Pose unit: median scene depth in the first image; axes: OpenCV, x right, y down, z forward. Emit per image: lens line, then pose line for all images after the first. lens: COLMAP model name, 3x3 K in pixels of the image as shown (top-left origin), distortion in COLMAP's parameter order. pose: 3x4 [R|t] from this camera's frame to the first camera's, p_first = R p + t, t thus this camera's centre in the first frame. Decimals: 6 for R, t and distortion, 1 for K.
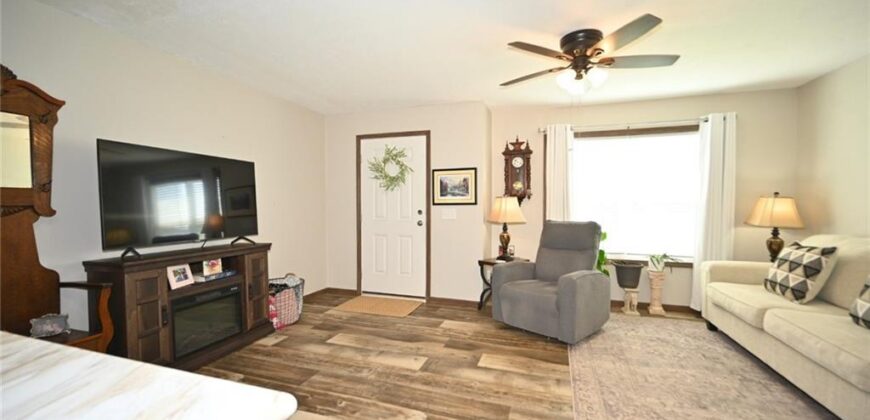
lens RADIAL K [[349.6, 0, 436.6], [0, 349.6, 213.2], [0, 0, 1]] dist [0.000975, -0.000054]
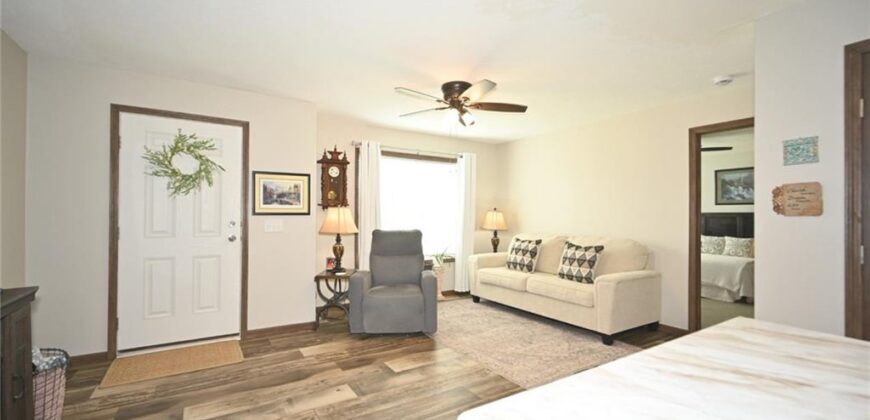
lens RADIAL K [[367.3, 0, 437.7], [0, 367.3, 213.9], [0, 0, 1]] dist [-0.002383, -0.000051]
pose [[0.615567, 0.007406, 0.788049, -0.452407], [0.011931, 0.999754, -0.018715, -0.005325], [-0.787994, 0.020923, 0.615327, 0.156938]]
